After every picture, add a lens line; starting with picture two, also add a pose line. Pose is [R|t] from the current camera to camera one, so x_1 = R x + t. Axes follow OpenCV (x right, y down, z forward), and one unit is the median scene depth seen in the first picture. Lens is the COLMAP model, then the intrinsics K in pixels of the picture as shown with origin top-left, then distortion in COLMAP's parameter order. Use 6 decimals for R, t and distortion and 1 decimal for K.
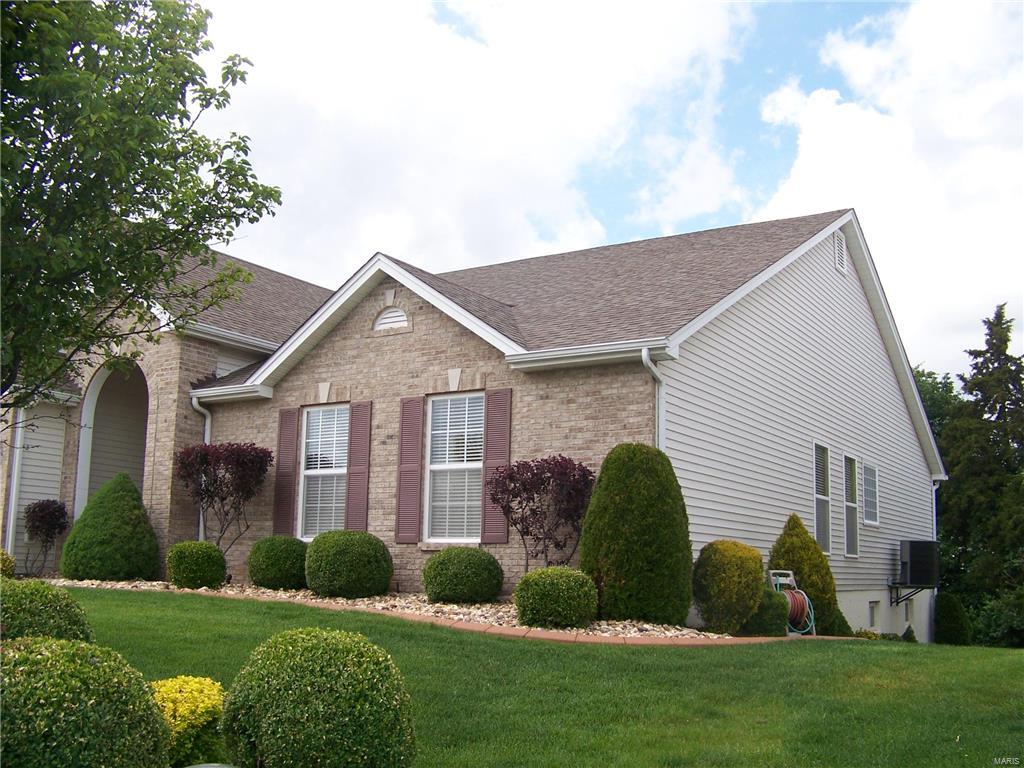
lens RADIAL K [[1069.5, 0, 546.8], [0, 1069.5, 409.4], [0, 0, 1]] dist [-0.253006, 0.314890]
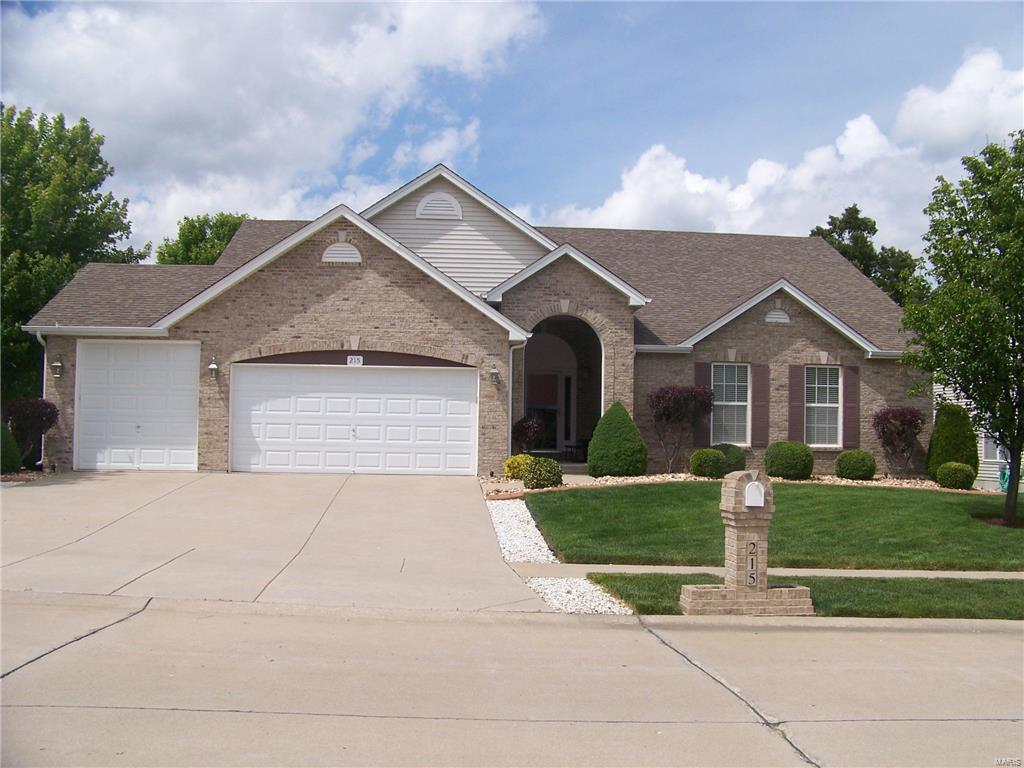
lens RADIAL K [[1069.5, 0, 546.8], [0, 1069.5, 409.4], [0, 0, 1]] dist [-0.253006, 0.314890]
pose [[0.804014, 0.009335, 0.594537, -1.407983], [-0.093866, 0.989332, 0.111405, -0.088329], [-0.587155, -0.145378, 0.796313, -0.150018]]
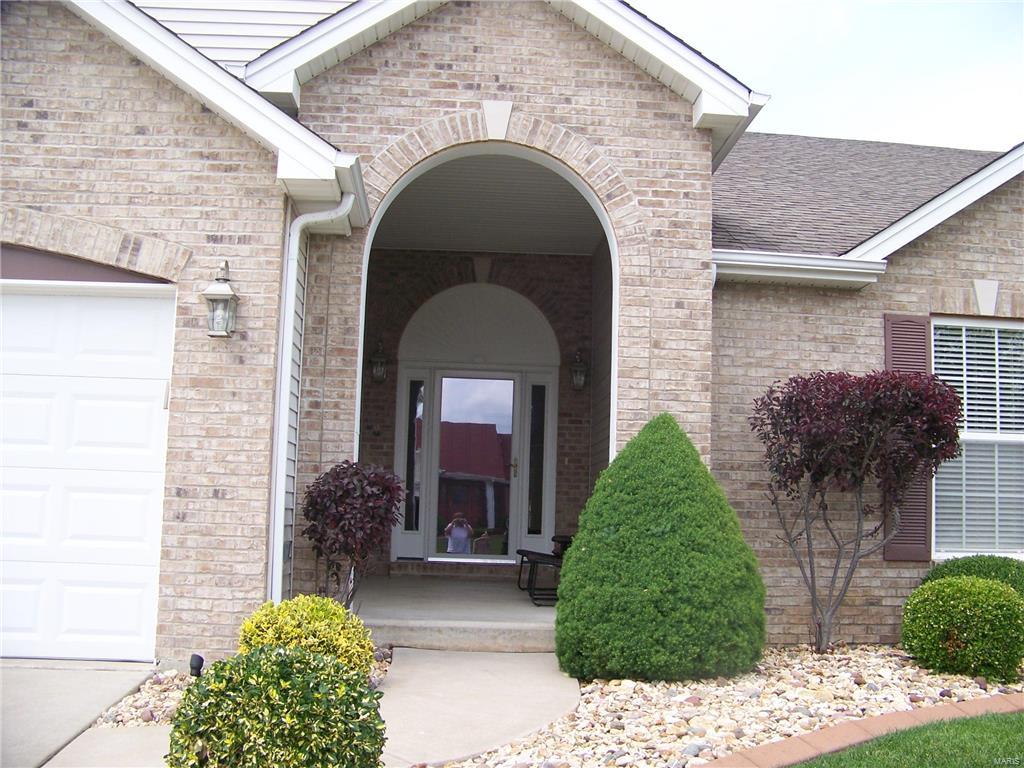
lens RADIAL K [[1069.5, 0, 546.8], [0, 1069.5, 409.4], [0, 0, 1]] dist [-0.253006, 0.314890]
pose [[0.817170, 0.063989, 0.572835, -0.714020], [-0.104624, 0.993776, 0.038239, 0.047442], [-0.566823, -0.091180, 0.818779, 0.670919]]
